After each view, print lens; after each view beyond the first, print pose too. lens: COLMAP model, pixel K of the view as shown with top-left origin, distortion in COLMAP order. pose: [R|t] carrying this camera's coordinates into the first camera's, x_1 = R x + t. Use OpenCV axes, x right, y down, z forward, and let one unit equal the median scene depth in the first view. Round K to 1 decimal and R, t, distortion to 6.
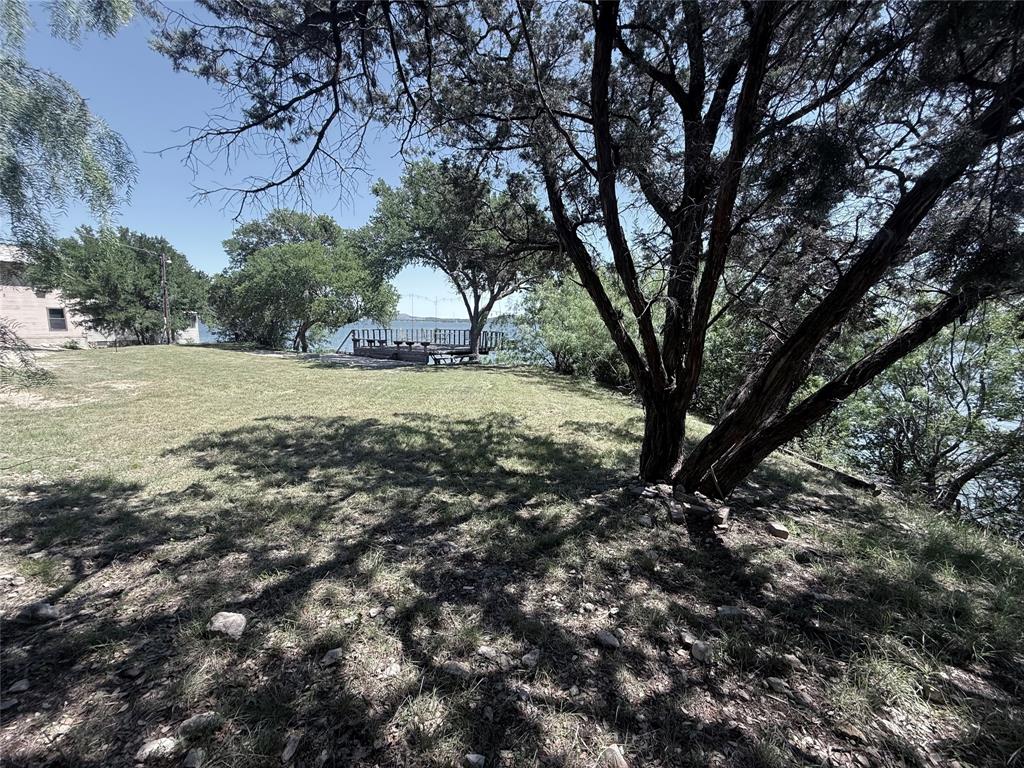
lens RADIAL K [[407.0, 0, 512.0], [0, 407.0, 384.0], [0, 0, 1]] dist [-0.001169, 0.000127]
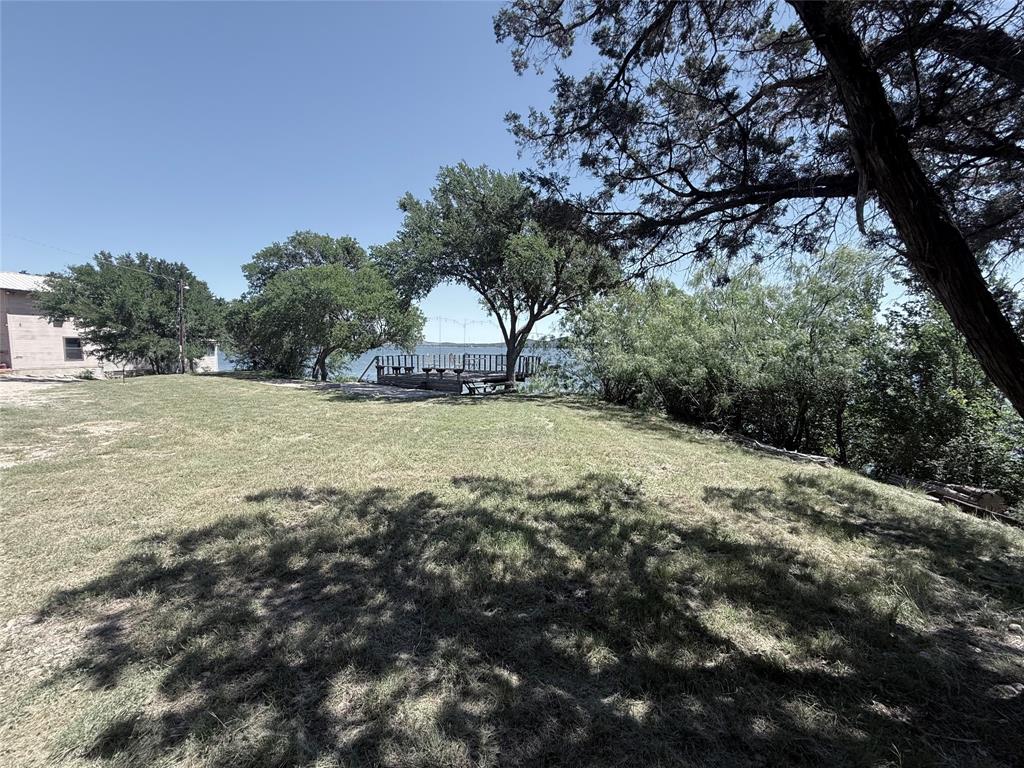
lens RADIAL K [[407.0, 0, 512.0], [0, 407.0, 384.0], [0, 0, 1]] dist [-0.001169, 0.000127]
pose [[0.999261, -0.009776, -0.037174, -0.054607], [0.007600, 0.998274, -0.058232, -0.015375], [0.037679, 0.057906, 0.997611, 0.105953]]
